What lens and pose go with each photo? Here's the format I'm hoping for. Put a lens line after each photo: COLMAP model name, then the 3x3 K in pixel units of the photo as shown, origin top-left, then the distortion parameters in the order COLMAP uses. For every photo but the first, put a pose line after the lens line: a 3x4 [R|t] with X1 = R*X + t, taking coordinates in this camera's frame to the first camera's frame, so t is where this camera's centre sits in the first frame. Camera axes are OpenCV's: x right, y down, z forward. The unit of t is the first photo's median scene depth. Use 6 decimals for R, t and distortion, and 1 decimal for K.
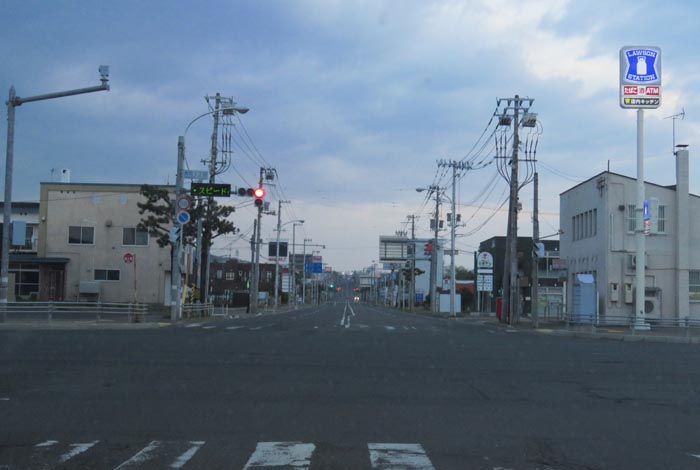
lens RADIAL K [[997.6, 0, 350.0], [0, 997.6, 235.0], [0, 0, 1]] dist [0.000122, -0.002892]
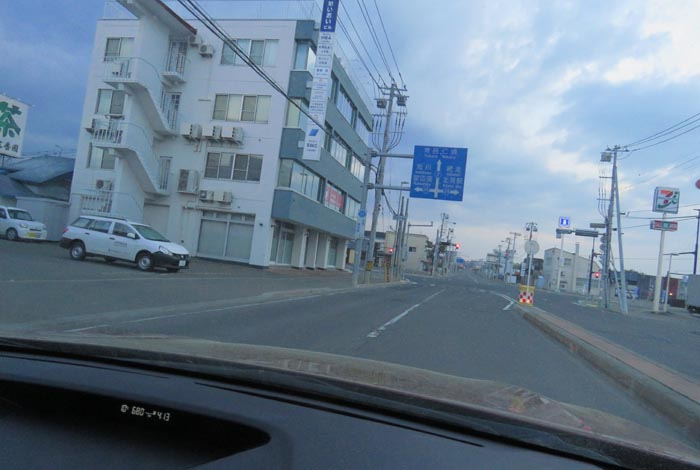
lens RADIAL K [[465.0, 0, 350.0], [0, 465.0, 235.0], [0, 0, 1]] dist [-0.003289, -0.000445]
pose [[0.964198, 0.087833, -0.250217, -0.023591], [-0.088381, 0.996045, 0.009068, -0.033066], [0.250024, 0.013371, 0.968147, -0.458865]]
